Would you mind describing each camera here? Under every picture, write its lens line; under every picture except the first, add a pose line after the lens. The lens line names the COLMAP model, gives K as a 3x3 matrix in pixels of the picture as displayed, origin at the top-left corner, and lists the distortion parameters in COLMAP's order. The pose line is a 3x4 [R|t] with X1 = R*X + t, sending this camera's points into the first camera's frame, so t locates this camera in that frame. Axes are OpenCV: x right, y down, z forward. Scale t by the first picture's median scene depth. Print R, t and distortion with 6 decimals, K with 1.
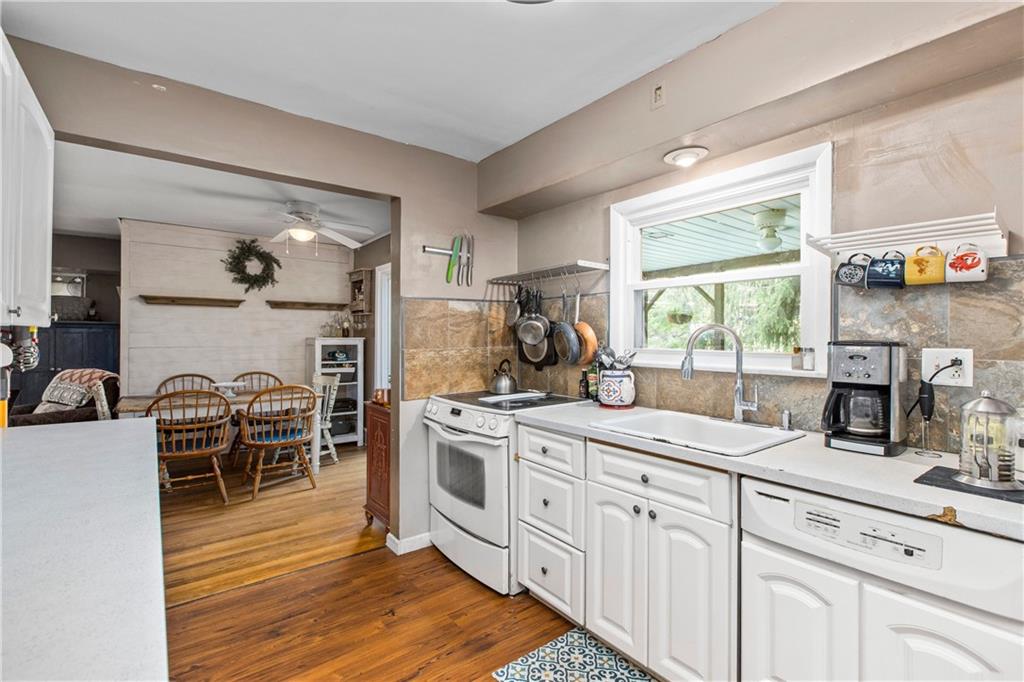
lens RADIAL K [[467.5, 0, 510.8], [0, 467.5, 337.3], [0, 0, 1]] dist [0.005471, -0.000754]
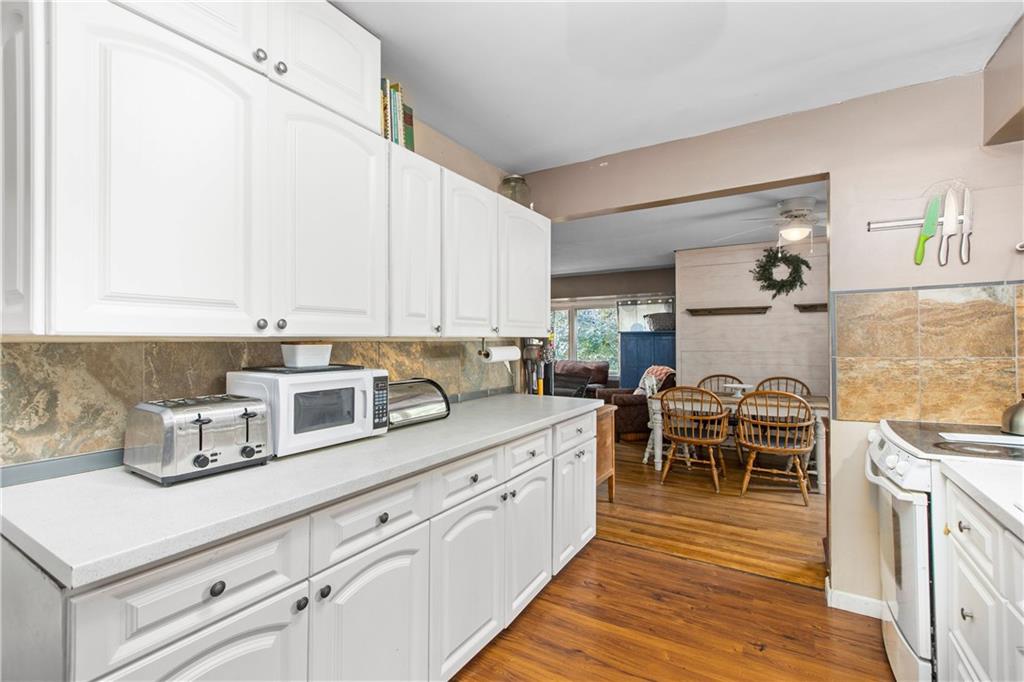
lens RADIAL K [[467.5, 0, 507.7], [0, 467.5, 341.8], [0, 0, 1]] dist [0.005471, -0.000754]
pose [[0.345561, -0.006013, -0.938377, 0.304563], [0.005690, 0.999975, -0.004312, -0.000288], [0.938379, -0.003849, 0.345587, 0.163638]]
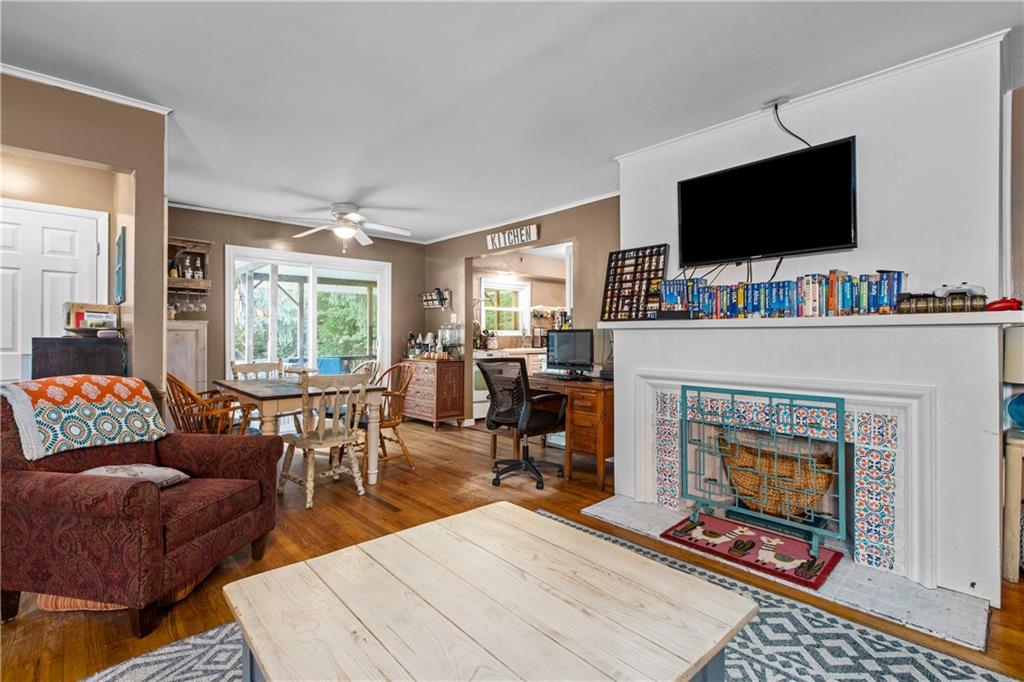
lens RADIAL K [[467.5, 0, 512.9], [0, 467.5, 336.2], [0, 0, 1]] dist [0.005471, -0.000754]
pose [[-0.080359, -0.006811, 0.996743, -1.980397], [-0.004840, 0.999968, 0.006443, 0.031288], [-0.996754, -0.004307, -0.080390, 0.800533]]
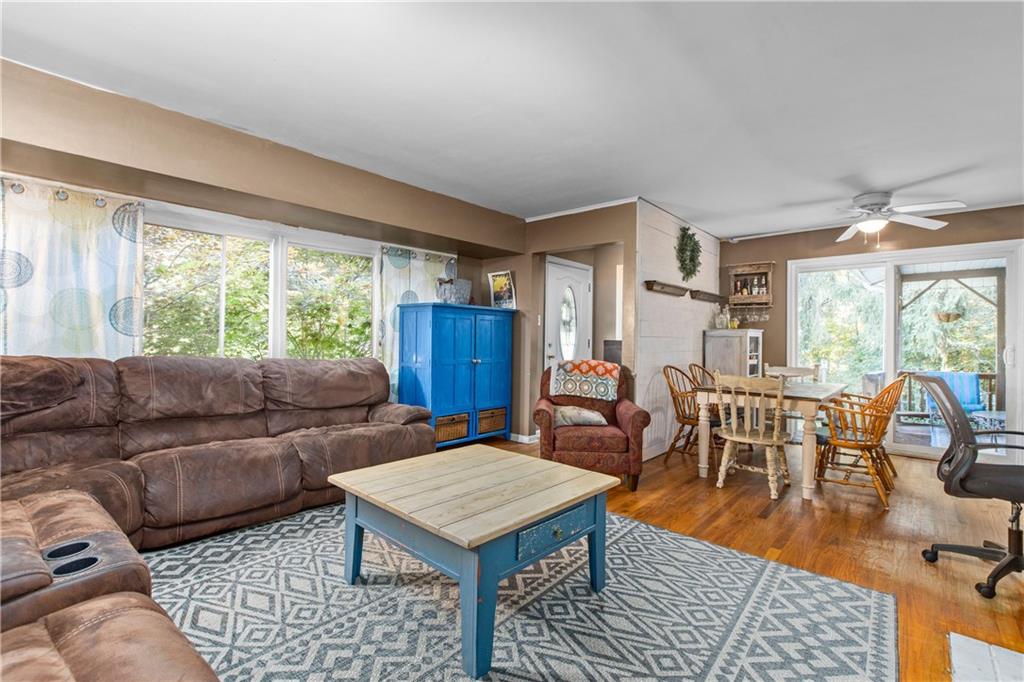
lens RADIAL K [[467.5, 0, 505.7], [0, 467.5, 336.8], [0, 0, 1]] dist [0.005471, -0.000754]
pose [[0.983615, 0.009703, 0.180021, -1.728962], [-0.009933, 0.999951, 0.000375, 0.033872], [-0.180008, -0.002157, 0.983663, 0.193702]]
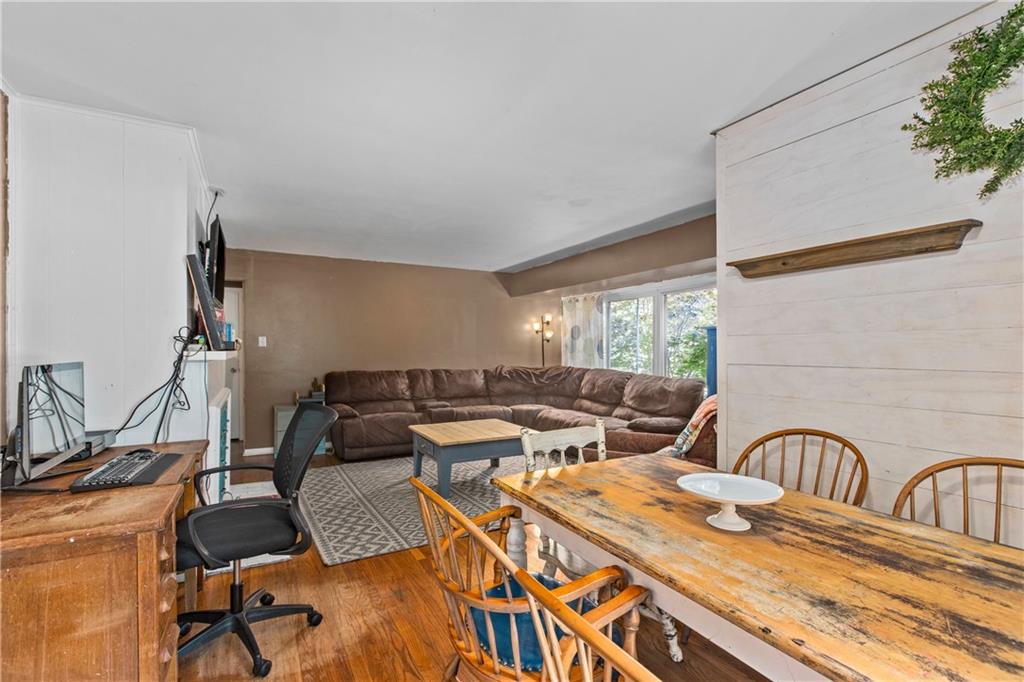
lens RADIAL K [[467.5, 0, 503.2], [0, 467.5, 348.1], [0, 0, 1]] dist [0.005471, -0.000754]
pose [[-0.168885, -0.009056, -0.985594, -0.330004], [-0.003644, 0.999957, -0.008563, 0.013978], [0.985629, 0.002145, -0.168910, 1.171524]]
